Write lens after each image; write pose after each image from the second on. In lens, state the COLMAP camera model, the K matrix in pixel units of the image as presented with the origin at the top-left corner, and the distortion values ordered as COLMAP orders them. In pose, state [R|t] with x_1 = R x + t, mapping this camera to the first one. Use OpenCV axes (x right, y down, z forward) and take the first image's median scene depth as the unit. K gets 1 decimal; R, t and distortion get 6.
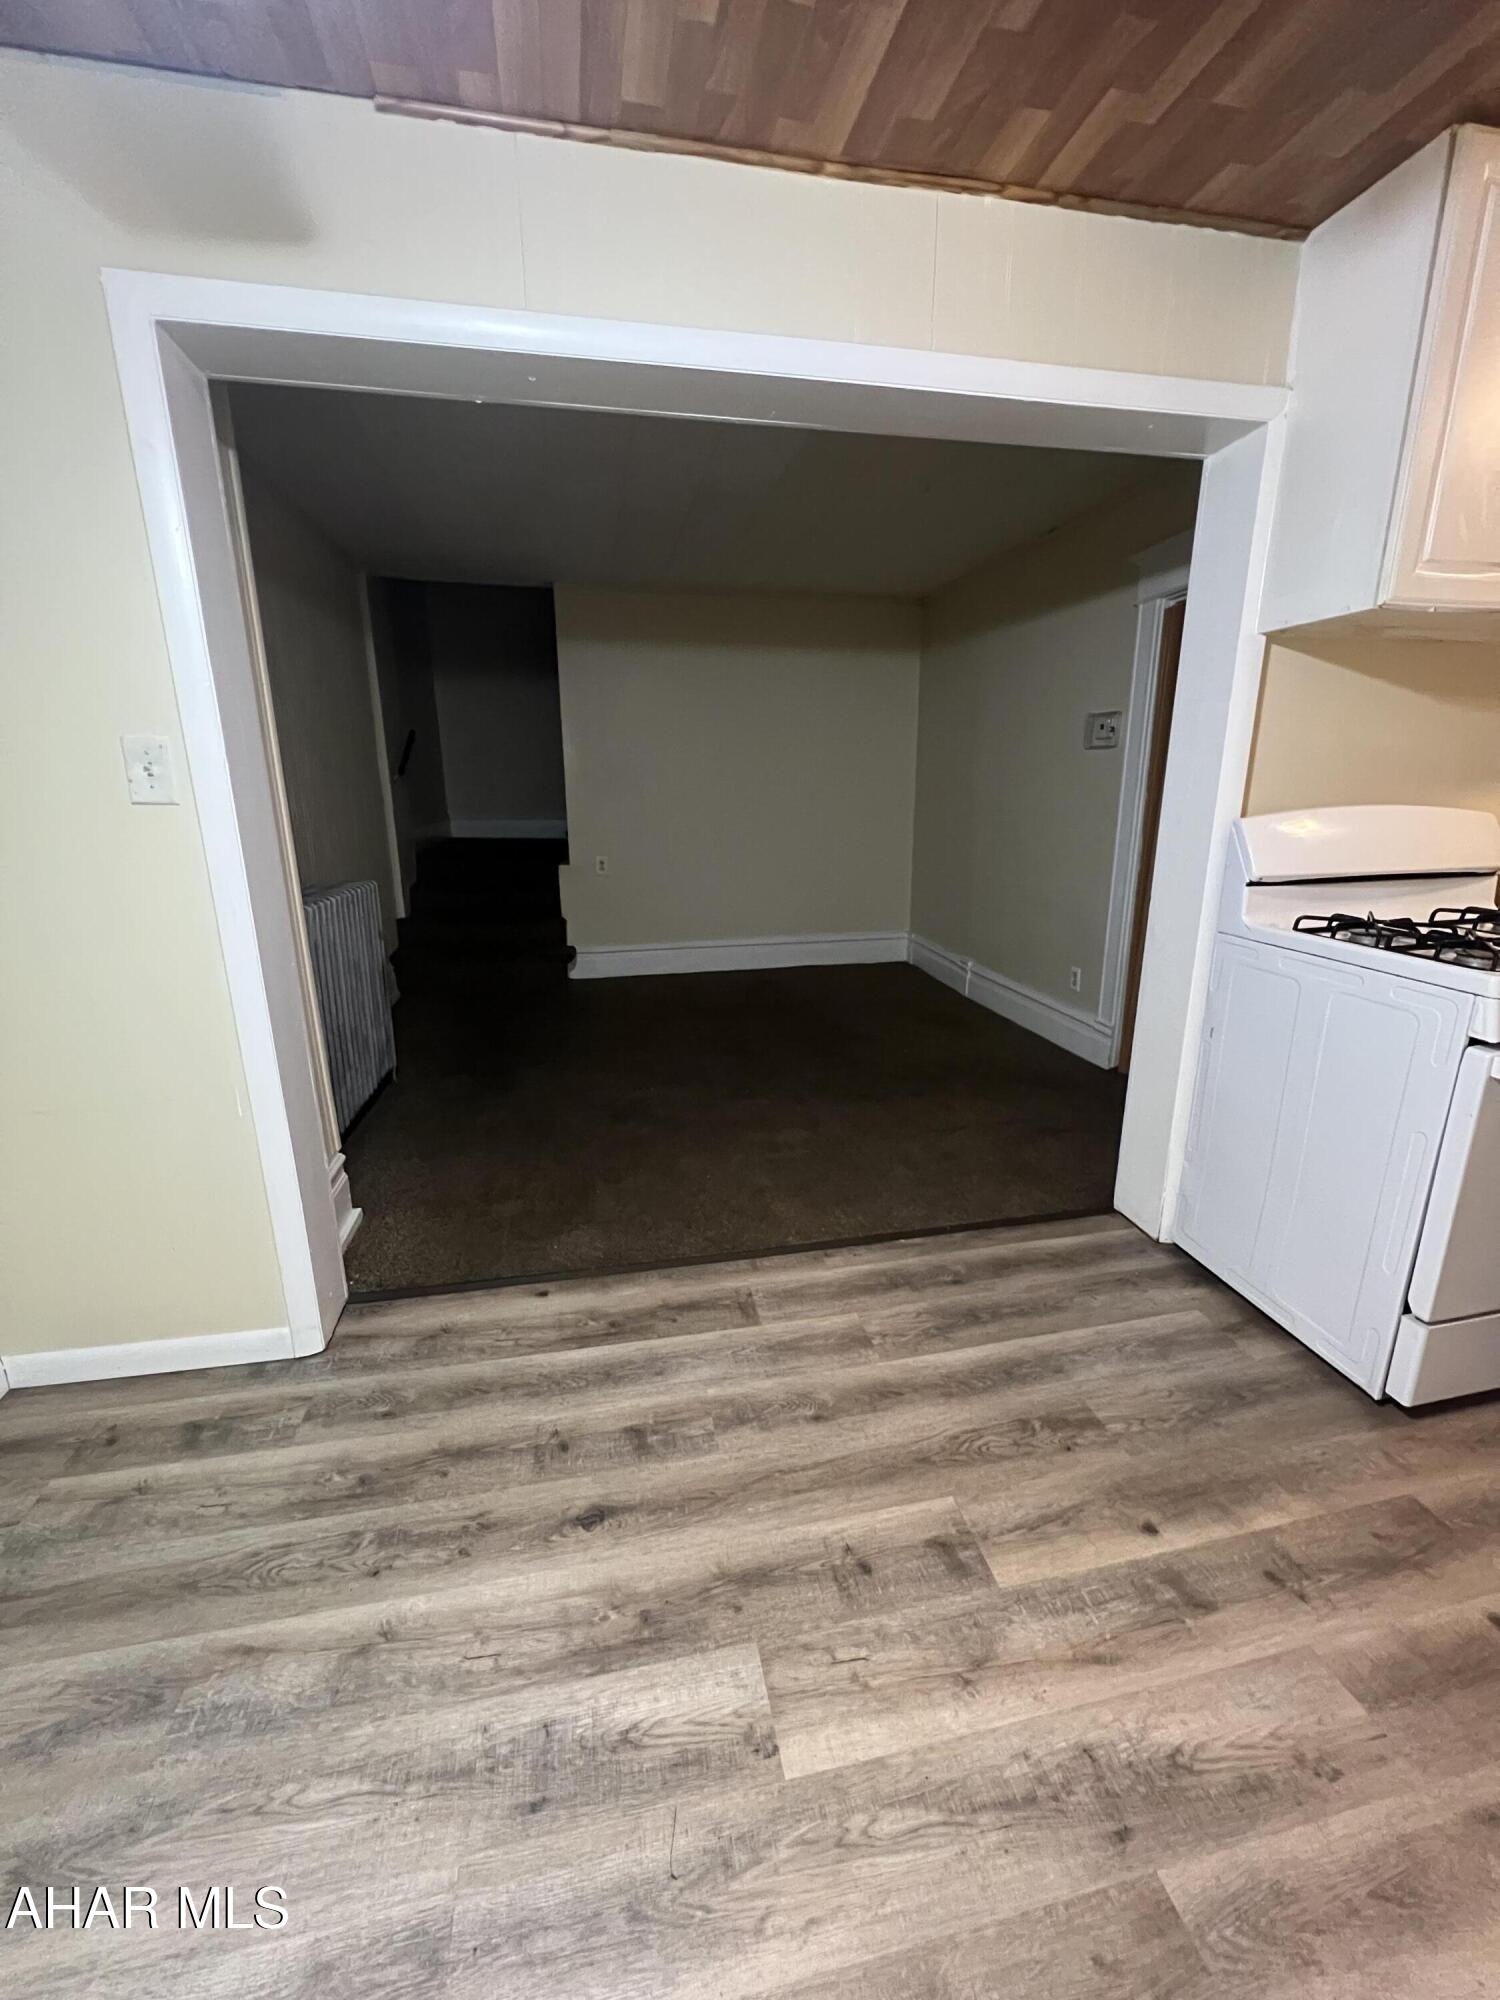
lens RADIAL K [[793.4, 0, 754.1], [0, 793.4, 997.2], [0, 0, 1]] dist [0.000671, 0.000151]
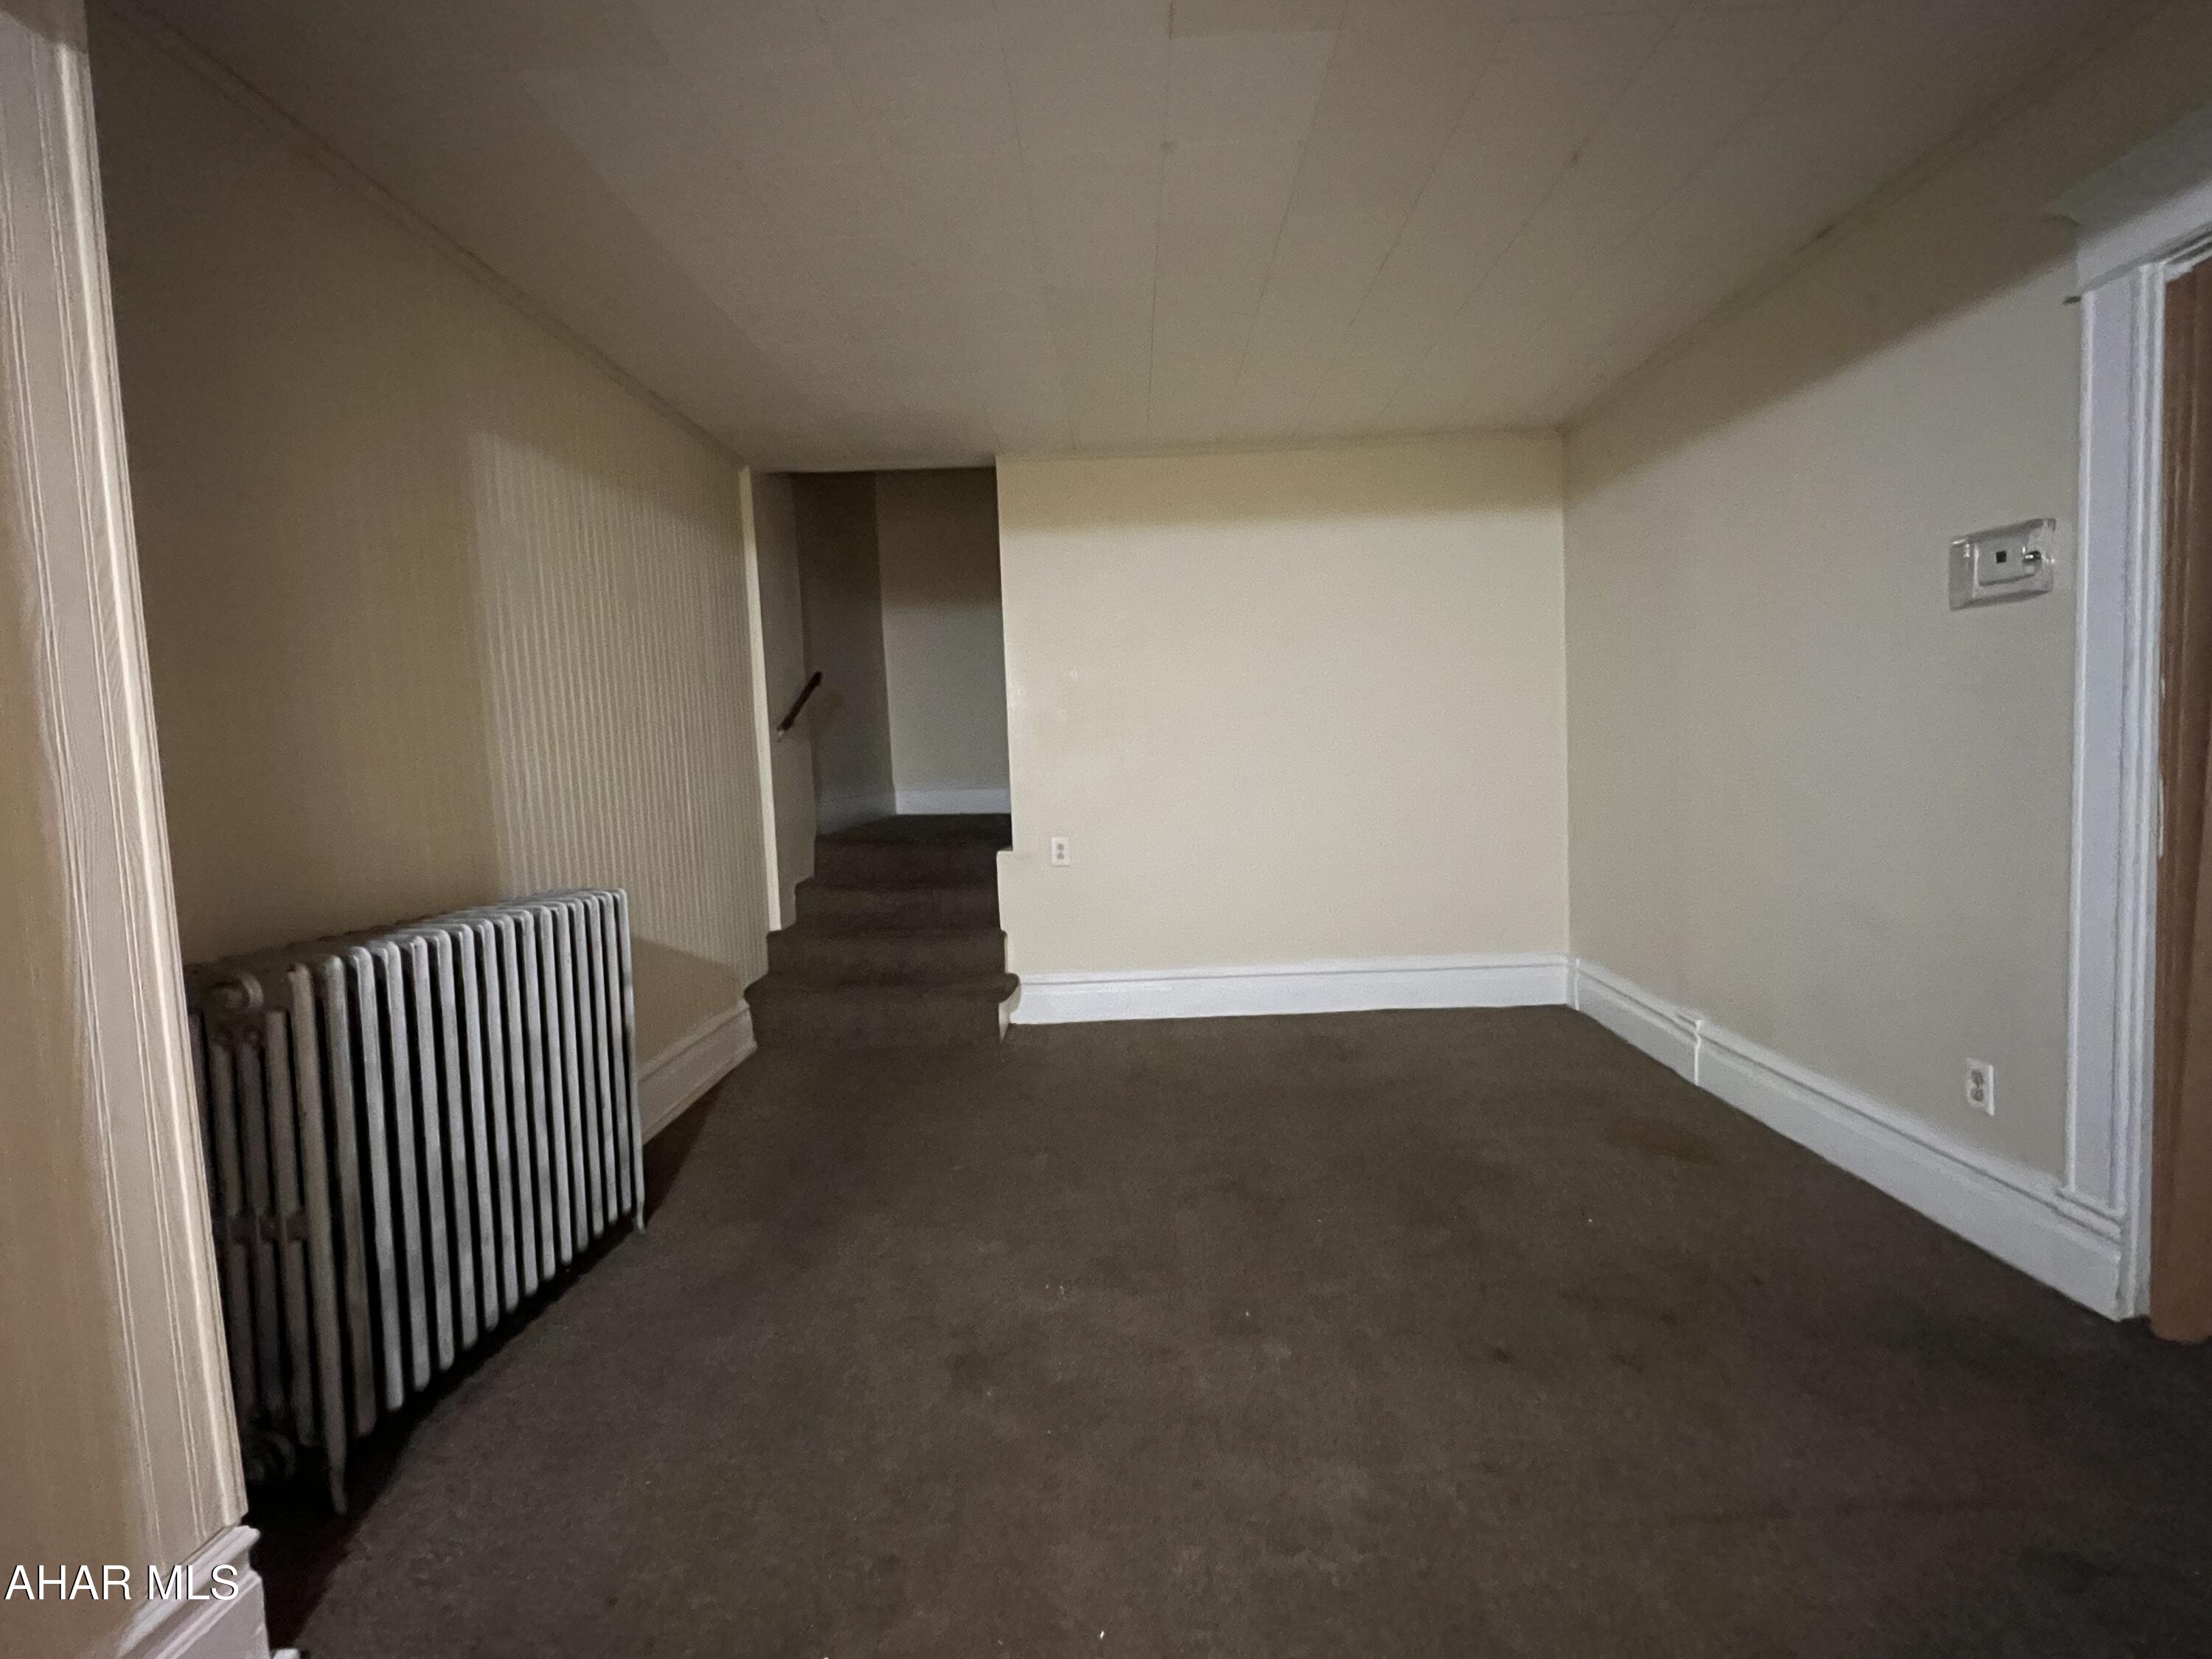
lens RADIAL K [[967.3, 0, 1102.6], [0, 967.3, 825.2], [0, 0, 1]] dist [0.001295, 0.000384]
pose [[0.971089, -0.020066, -0.237874, 0.037921], [-0.022994, 0.983965, -0.176873, -0.050245], [0.237609, 0.177230, 0.955056, 0.257726]]
